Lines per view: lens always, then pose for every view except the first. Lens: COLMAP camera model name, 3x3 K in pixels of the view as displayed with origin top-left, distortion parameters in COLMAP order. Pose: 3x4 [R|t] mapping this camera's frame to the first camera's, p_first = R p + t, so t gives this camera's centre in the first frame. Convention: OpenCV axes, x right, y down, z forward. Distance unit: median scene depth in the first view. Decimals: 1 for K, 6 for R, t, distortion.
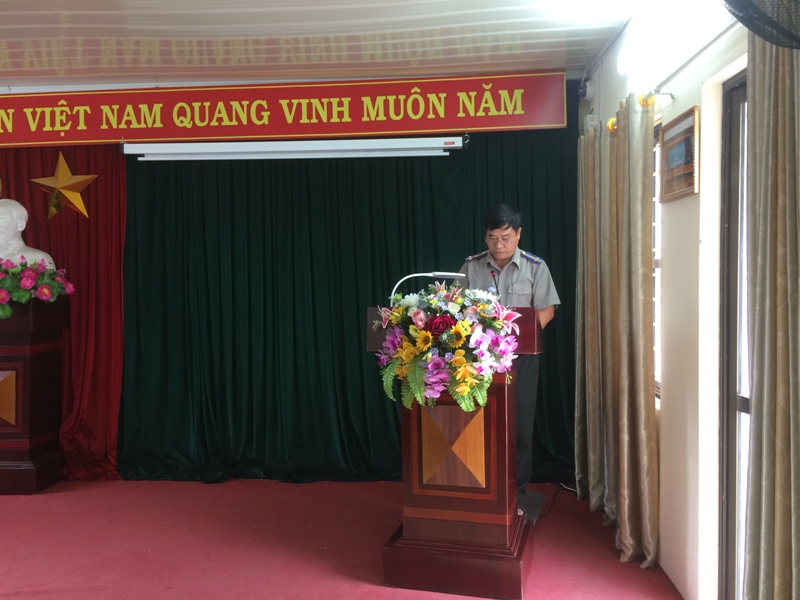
lens RADIAL K [[699.2, 0, 401.7], [0, 699.2, 291.4], [0, 0, 1]] dist [0.116494, -0.115189]
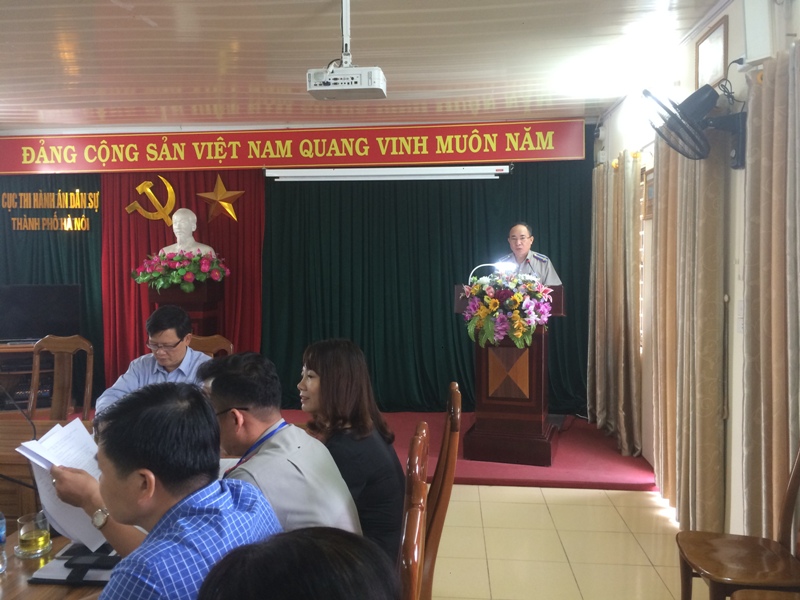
lens RADIAL K [[699.2, 0, 396.6], [0, 699.2, 291.9], [0, 0, 1]] dist [0.116494, -0.115189]
pose [[0.999443, 0.010499, -0.031687, -0.087756], [-0.009949, 0.999798, 0.017483, 0.008140], [0.031865, -0.017158, 0.999345, -0.395821]]
